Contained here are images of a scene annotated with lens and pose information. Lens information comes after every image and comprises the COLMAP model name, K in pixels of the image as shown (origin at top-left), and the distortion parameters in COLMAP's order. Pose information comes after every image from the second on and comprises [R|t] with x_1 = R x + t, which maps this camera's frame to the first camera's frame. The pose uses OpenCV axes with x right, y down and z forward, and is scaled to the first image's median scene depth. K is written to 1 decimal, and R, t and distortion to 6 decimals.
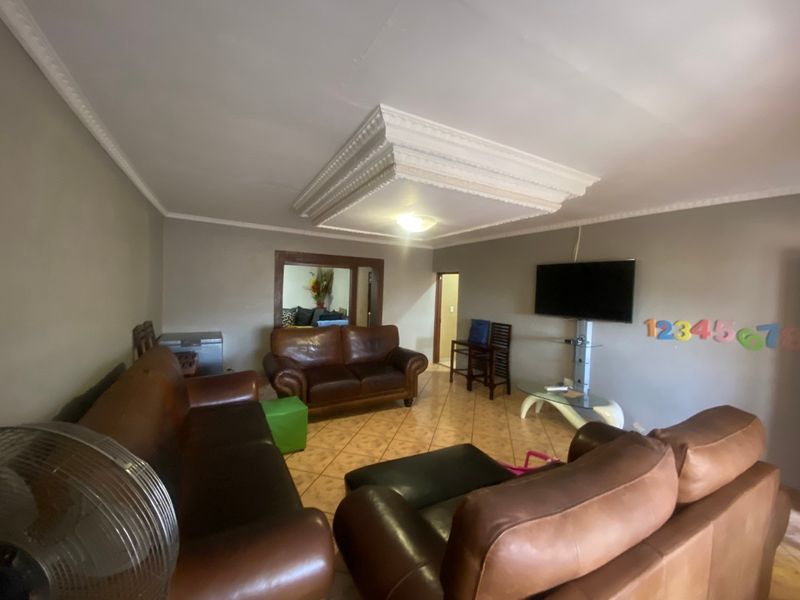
lens RADIAL K [[325.7, 0, 403.5], [0, 325.7, 298.7], [0, 0, 1]] dist [-0.006918, -0.007253]
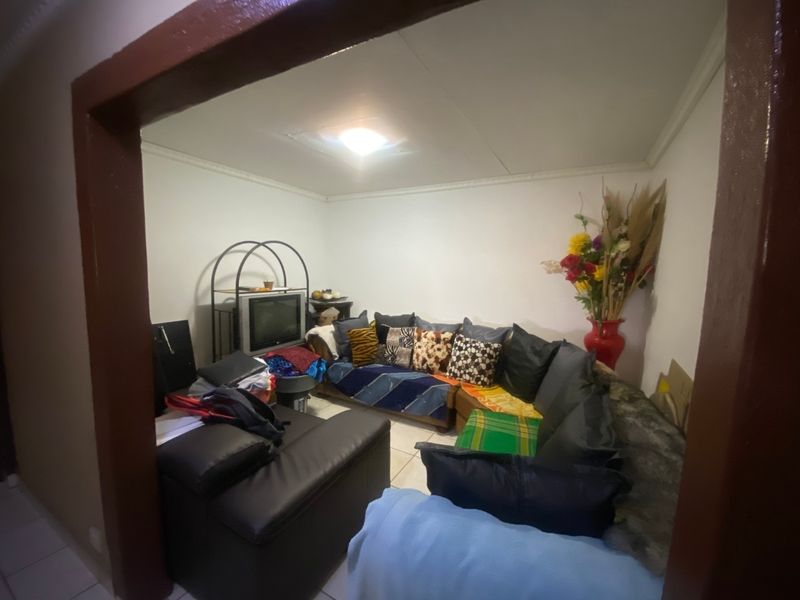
lens RADIAL K [[325.7, 0, 393.0], [0, 325.7, 298.5], [0, 0, 1]] dist [-0.006918, -0.007253]
pose [[0.520038, 0.066619, -0.851541, -0.113938], [-0.030327, 0.997765, 0.059537, -0.016686], [0.853605, -0.005137, 0.520896, 0.713289]]
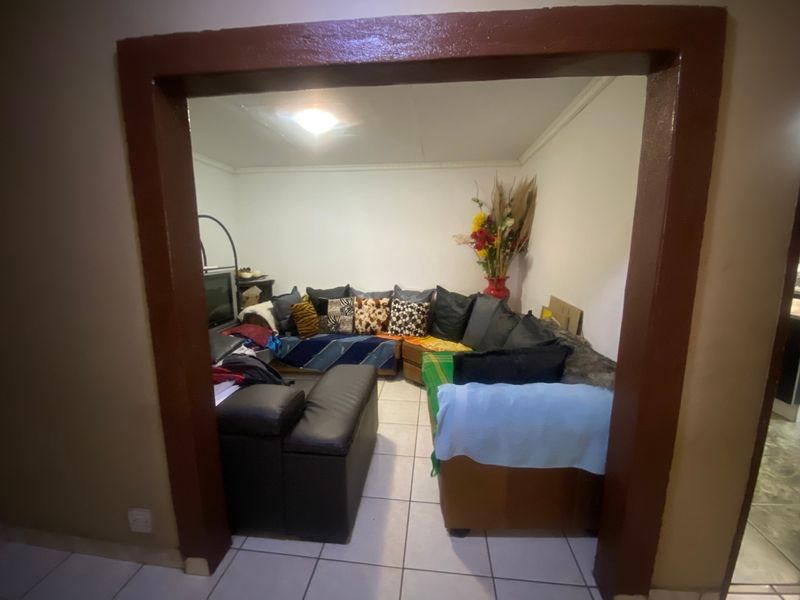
lens RADIAL K [[325.7, 0, 391.8], [0, 325.7, 301.9], [0, 0, 1]] dist [-0.006918, -0.007253]
pose [[0.810477, 0.061580, -0.582525, -0.132736], [0.012628, 0.992391, 0.122476, -0.006960], [0.585635, -0.106620, 0.803532, 0.628310]]
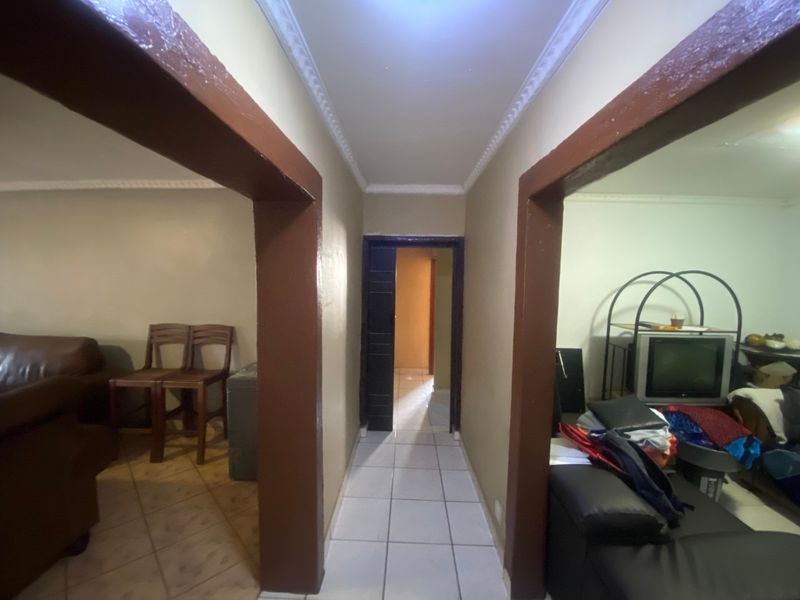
lens RADIAL K [[325.7, 0, 406.0], [0, 325.7, 303.9], [0, 0, 1]] dist [-0.006918, -0.007253]
pose [[-0.491198, 0.023566, -0.870729, -0.106041], [-0.058070, 0.996524, 0.059730, -0.028420], [0.869110, 0.079902, -0.488122, 0.708540]]
